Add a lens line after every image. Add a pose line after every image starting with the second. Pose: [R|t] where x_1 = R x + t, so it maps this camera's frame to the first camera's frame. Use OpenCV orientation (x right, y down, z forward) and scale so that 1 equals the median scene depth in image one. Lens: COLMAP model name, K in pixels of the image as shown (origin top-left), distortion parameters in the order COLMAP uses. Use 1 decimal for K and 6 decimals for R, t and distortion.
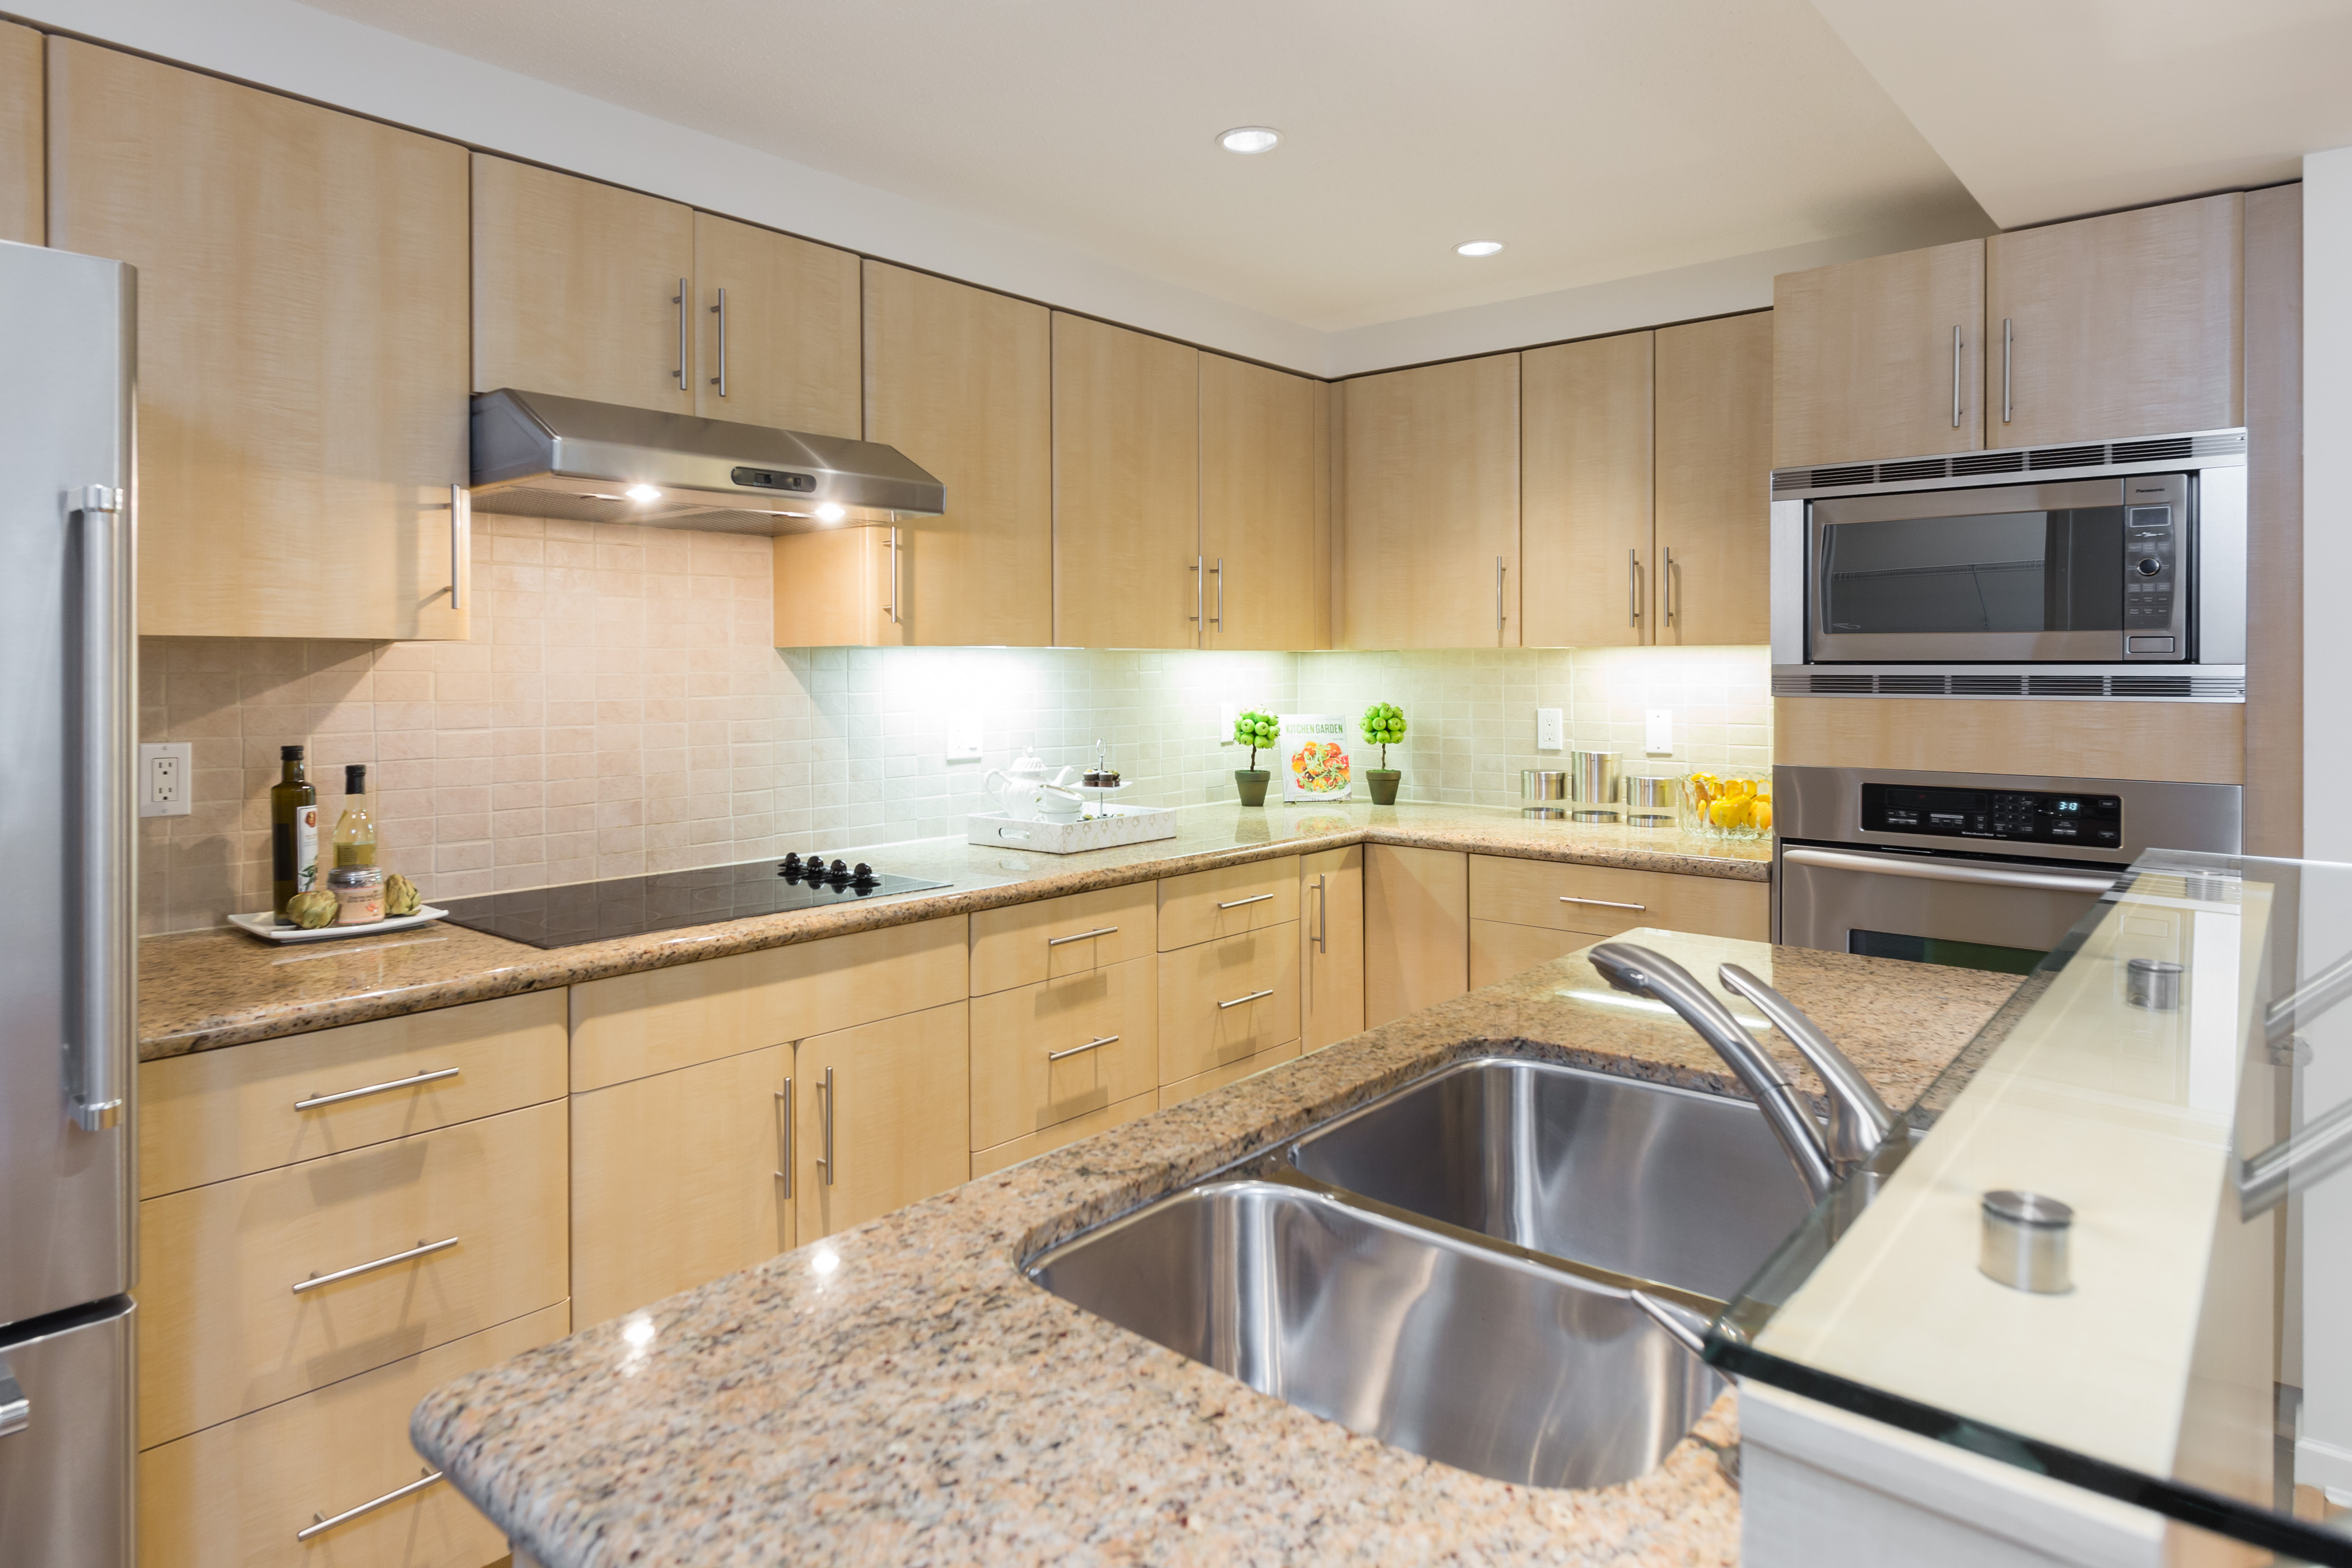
lens RADIAL K [[1392.9, 0, 1087.8], [0, 1392.9, 686.1], [0, 0, 1]] dist [0.005068, 0.001229]
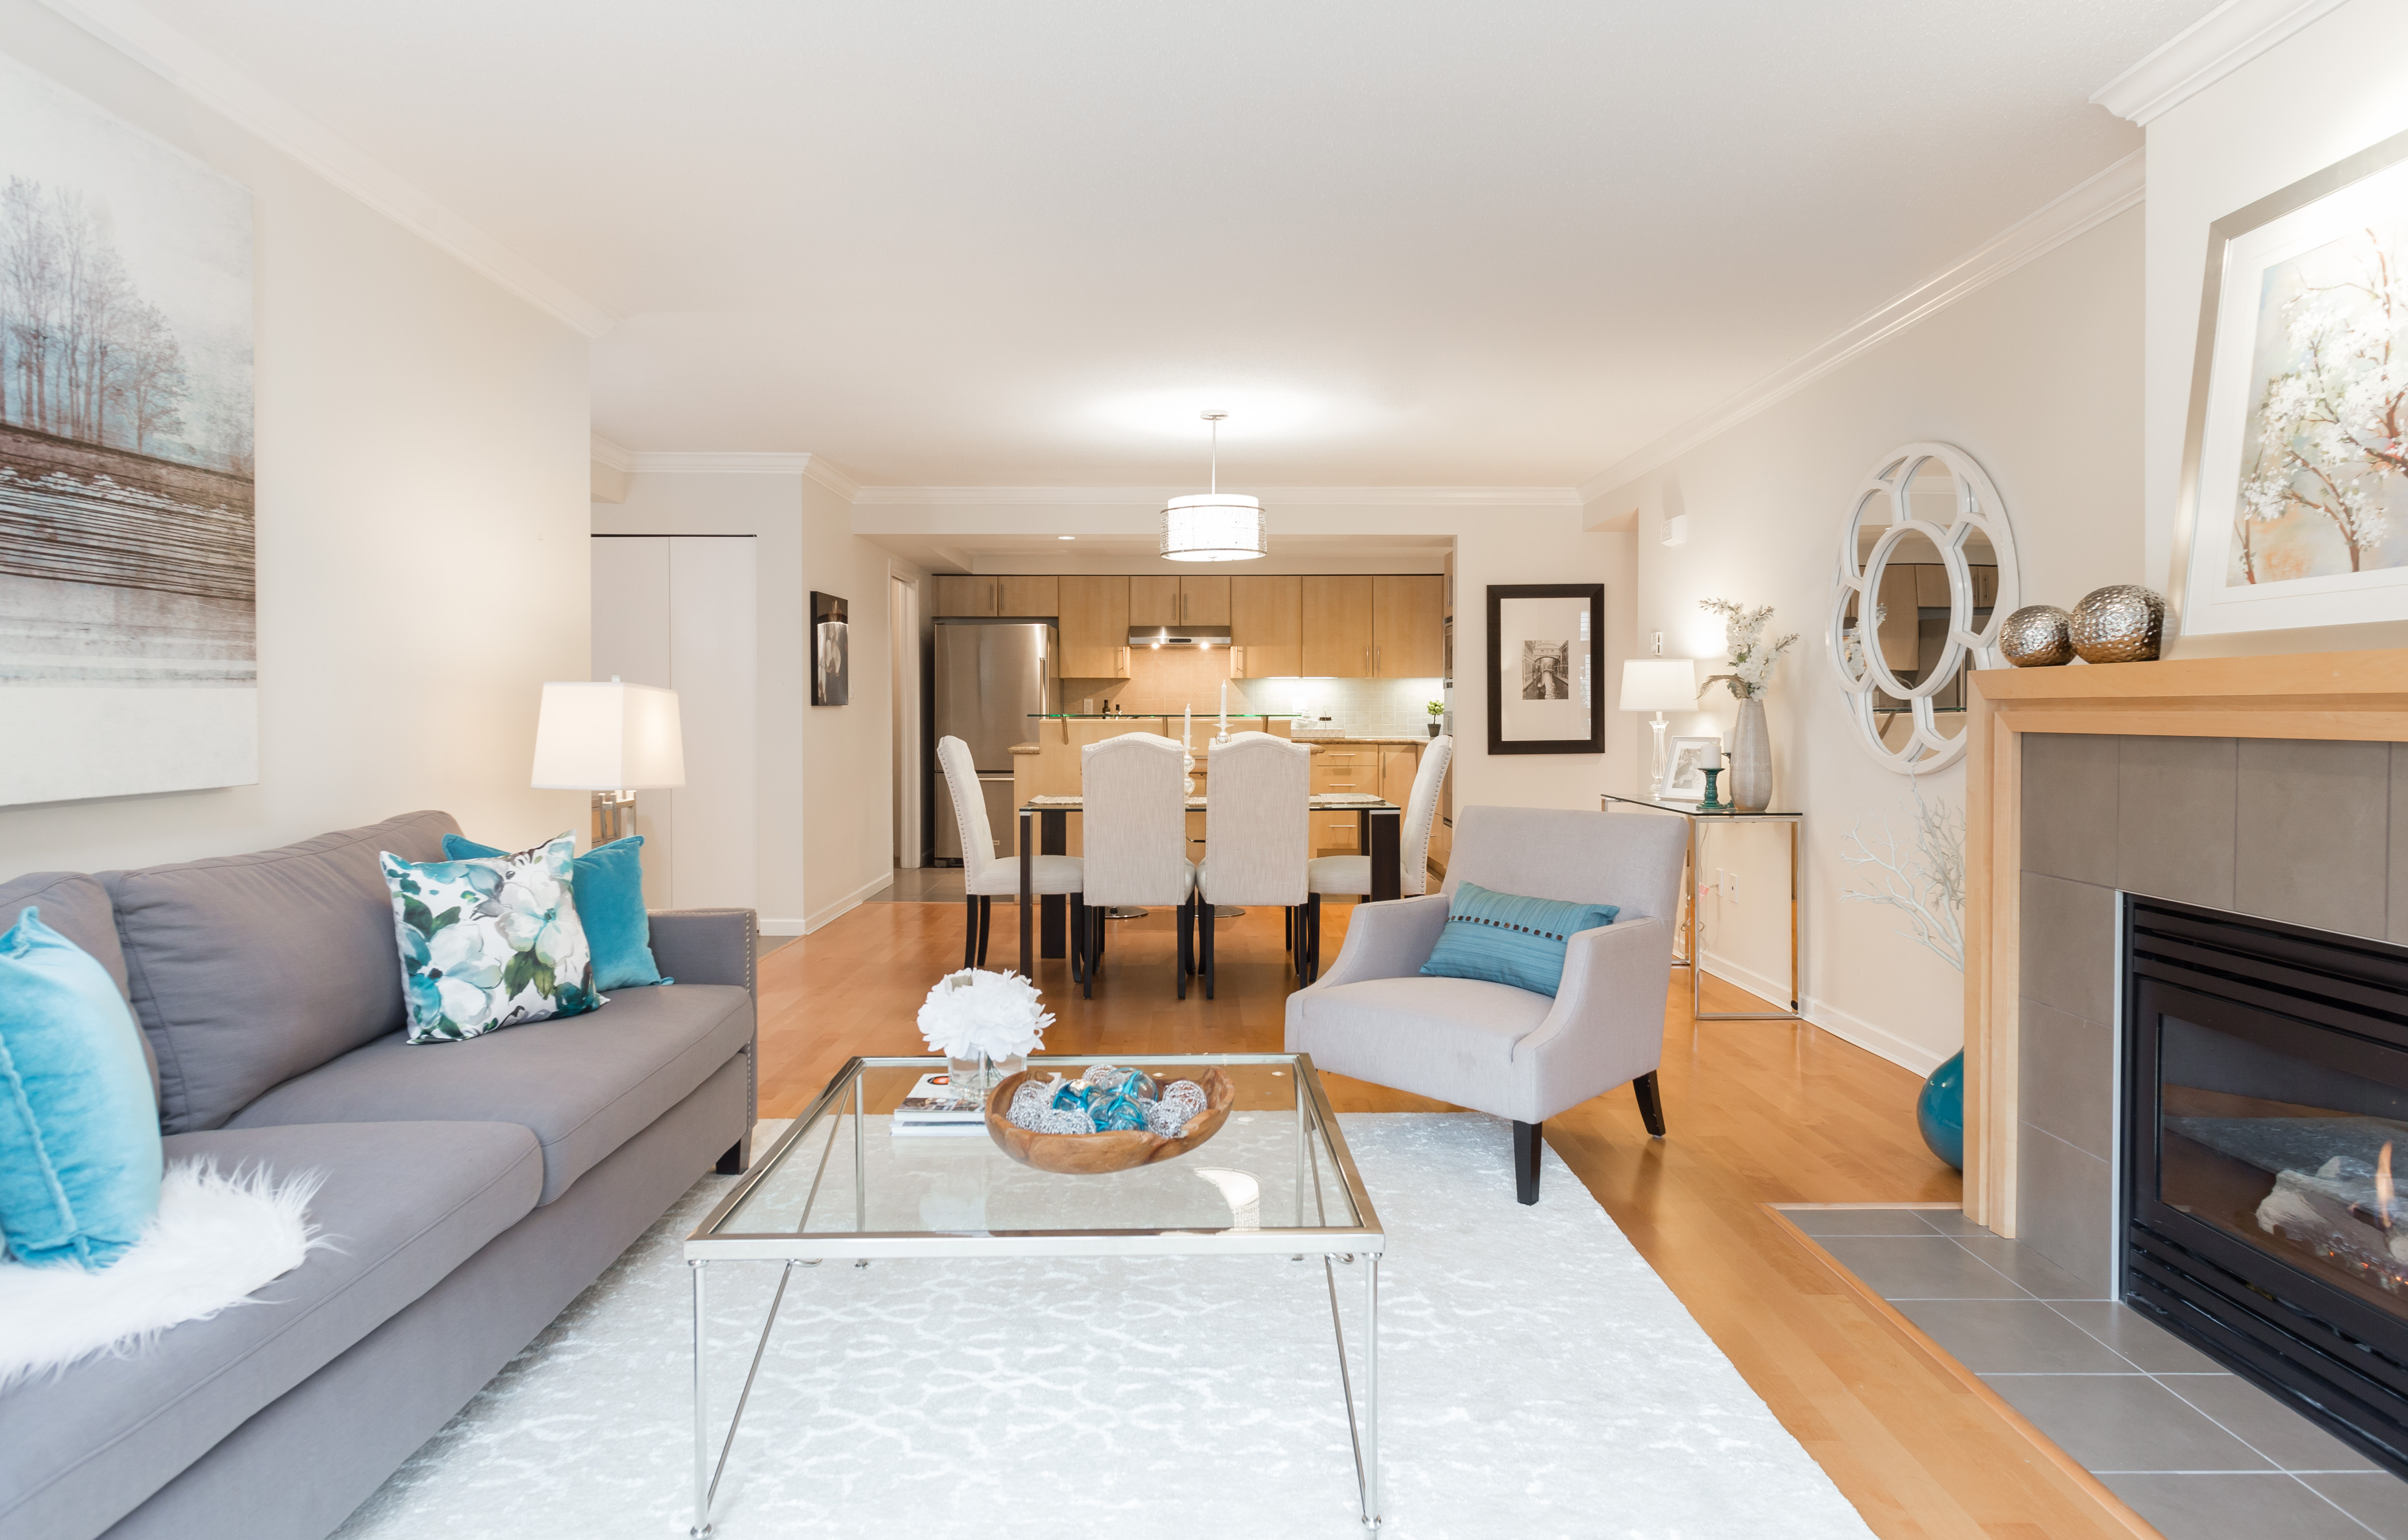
lens RADIAL K [[1299.9, 0, 1191.5], [0, 1299.9, 721.2], [0, 0, 1]] dist [0.003482, -0.002297]
pose [[0.662229, 0.009937, -0.749235, 2.584682], [-0.012814, 0.999916, 0.001935, 0.089435], [0.749192, 0.008319, 0.662301, -1.527453]]
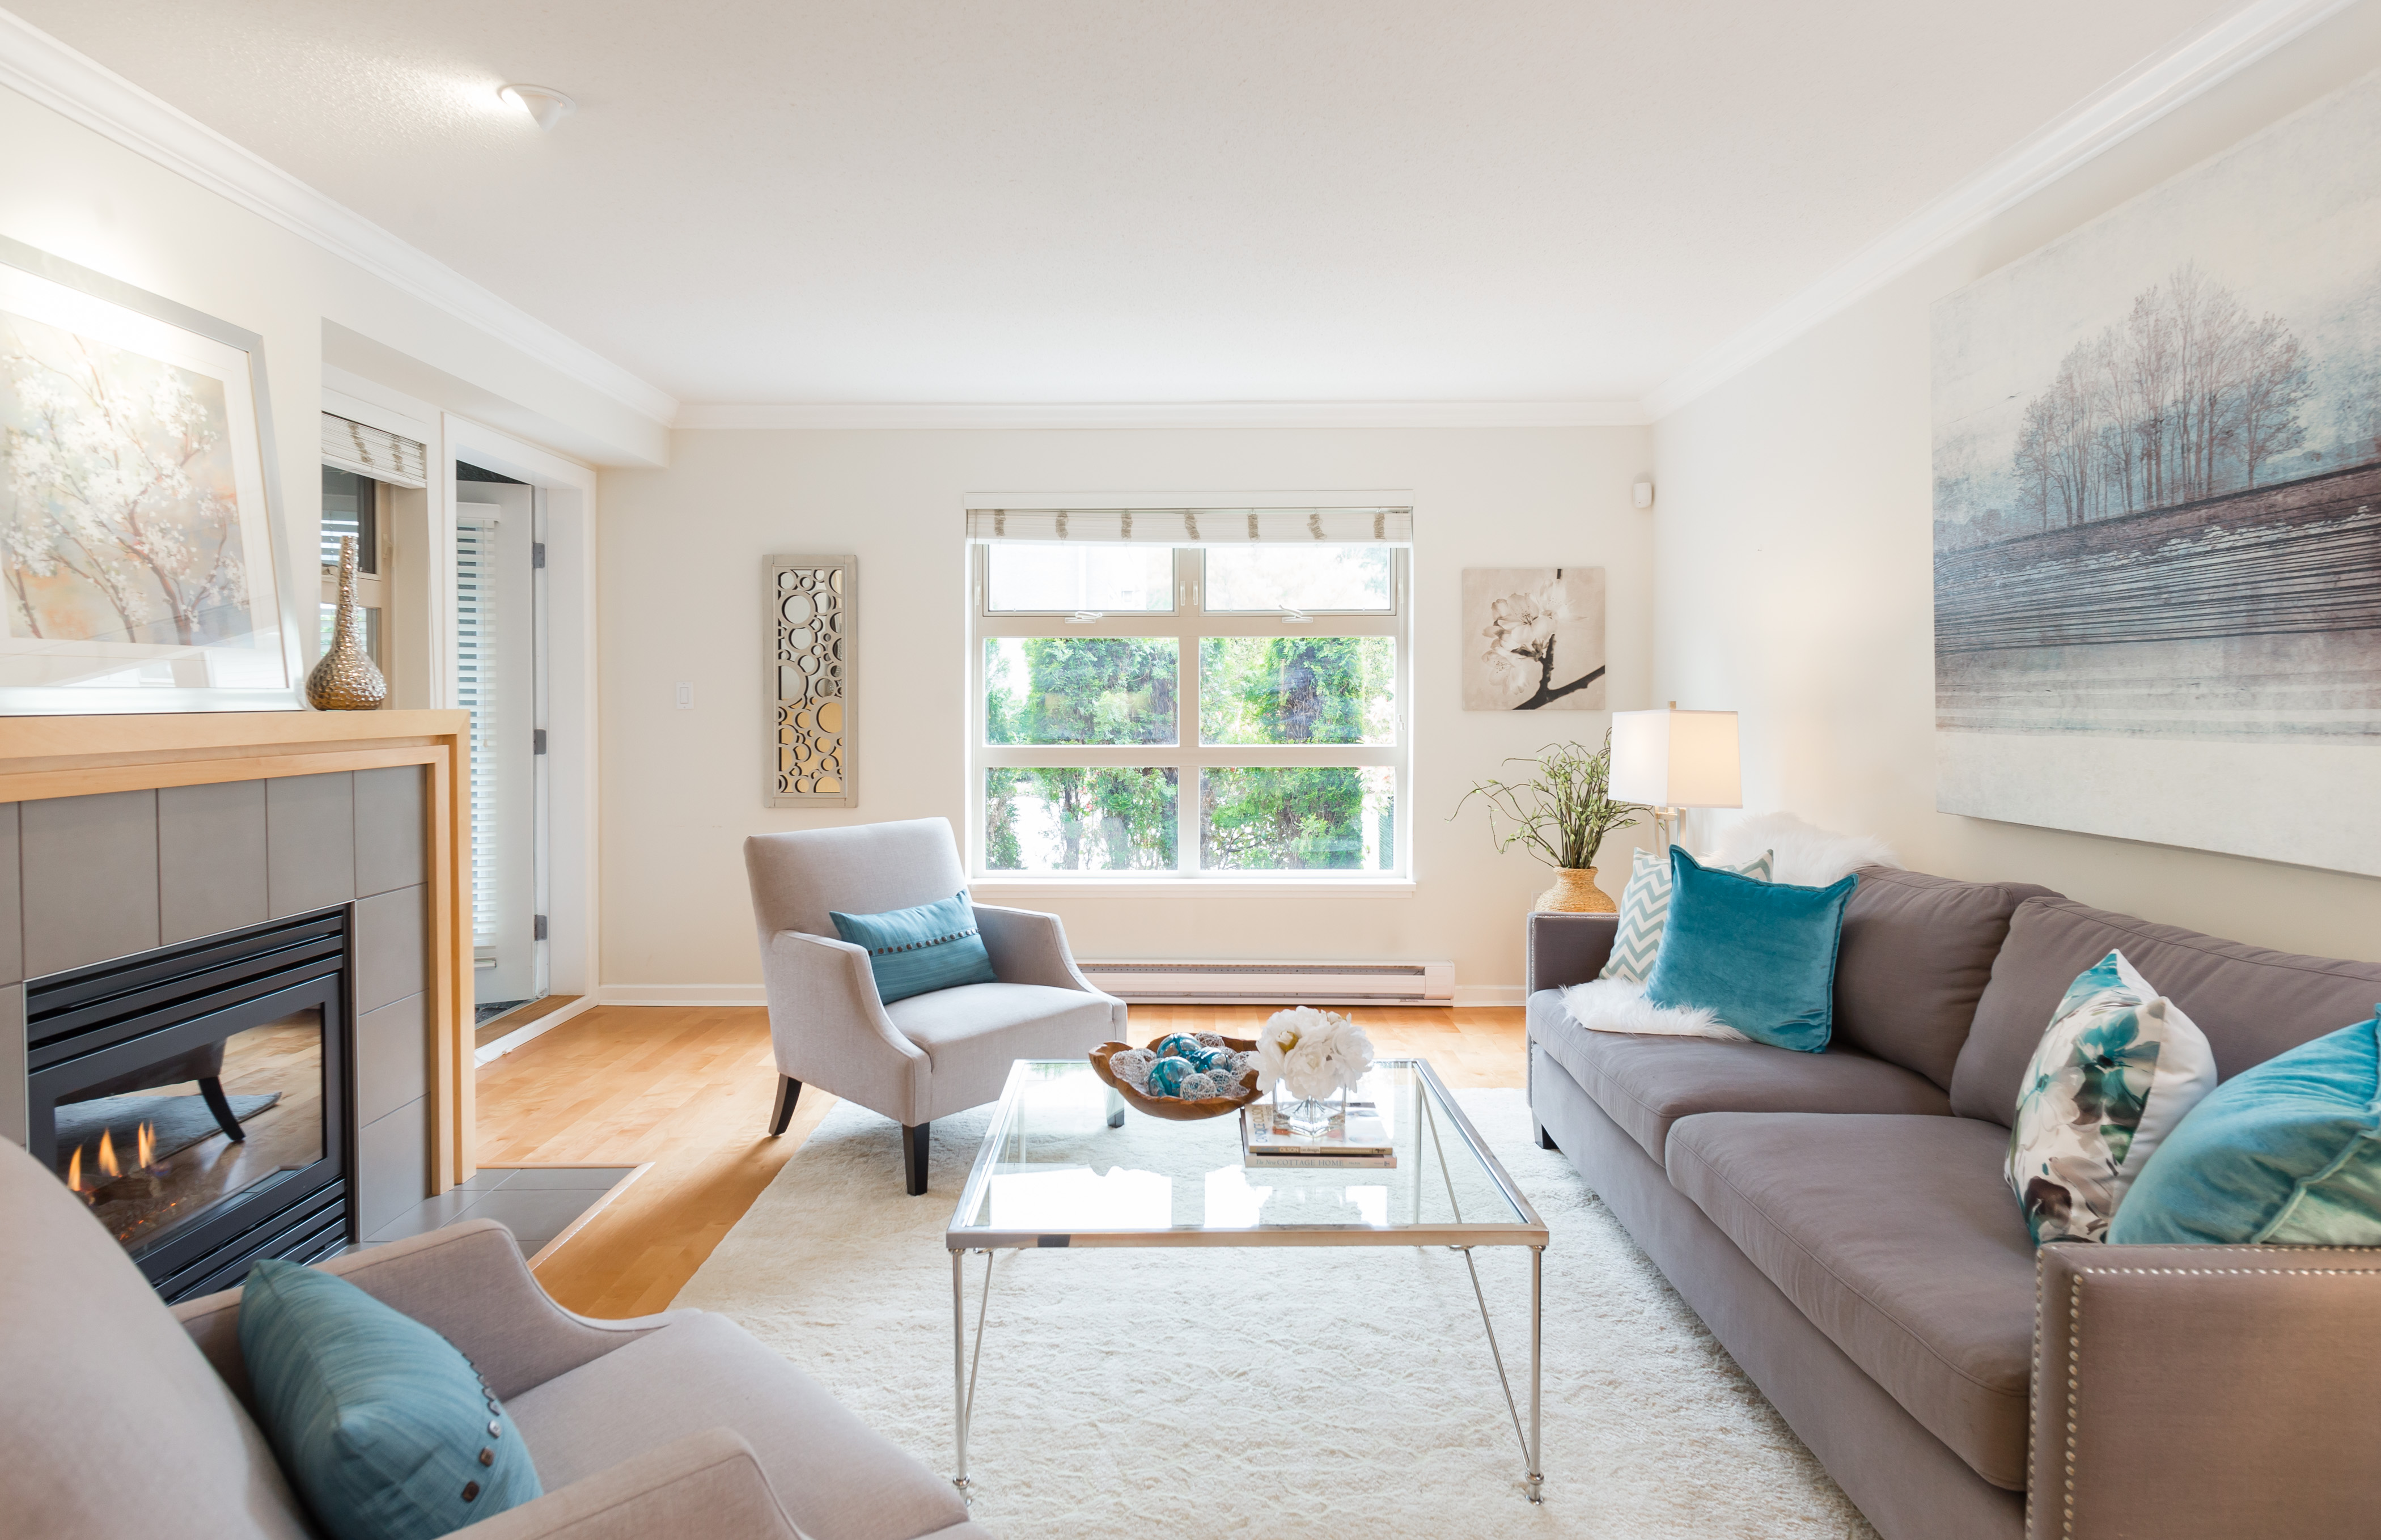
lens RADIAL K [[1285.2, 0, 1179.4], [0, 1285.2, 709.3], [0, 0, 1]] dist [0.003482, -0.002297]
pose [[-0.660921, -0.004899, 0.750440, 1.244751], [0.013629, 0.999735, 0.018529, 0.030855], [-0.750332, 0.022474, -0.660679, -0.405317]]
